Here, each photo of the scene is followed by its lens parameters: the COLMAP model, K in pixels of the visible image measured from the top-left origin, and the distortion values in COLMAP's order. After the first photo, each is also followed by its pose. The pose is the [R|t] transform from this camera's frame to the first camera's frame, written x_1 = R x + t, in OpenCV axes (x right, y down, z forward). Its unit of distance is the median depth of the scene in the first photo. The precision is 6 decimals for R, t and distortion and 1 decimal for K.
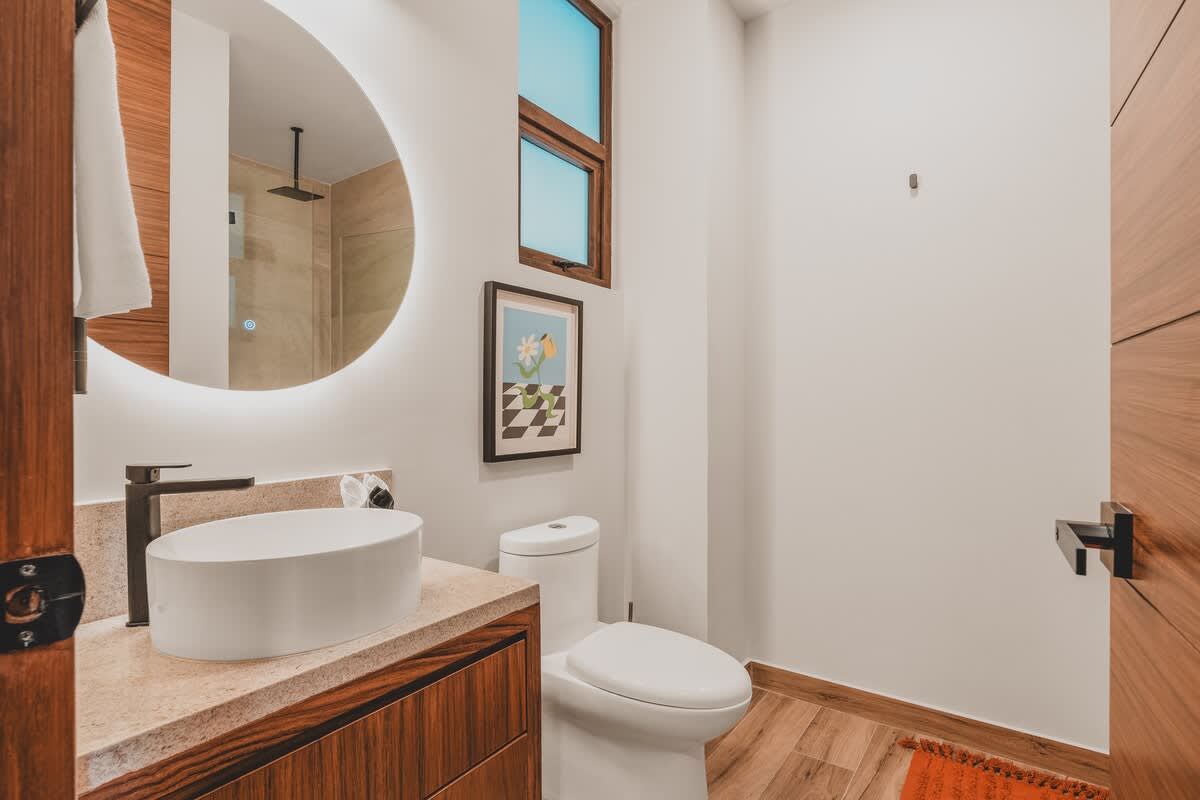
lens RADIAL K [[528.2, 0, 601.5], [0, 528.2, 394.8], [0, 0, 1]] dist [-0.003414, -0.000883]
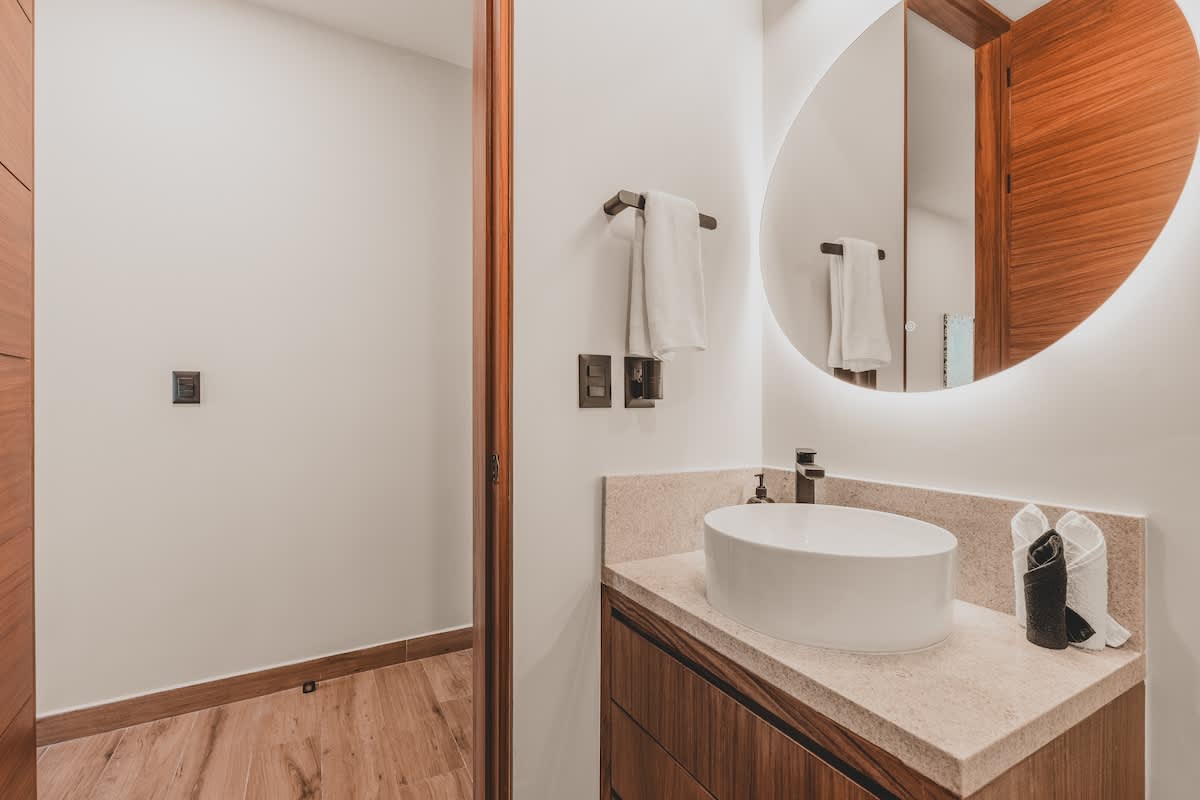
lens RADIAL K [[528.2, 0, 601.5], [0, 528.2, 394.8], [0, 0, 1]] dist [-0.003414, -0.000883]
pose [[-0.386675, -0.006492, -0.922193, 0.651654], [0.013637, 0.999826, -0.012757, 0.005803], [0.922115, -0.017509, -0.386519, 1.176068]]
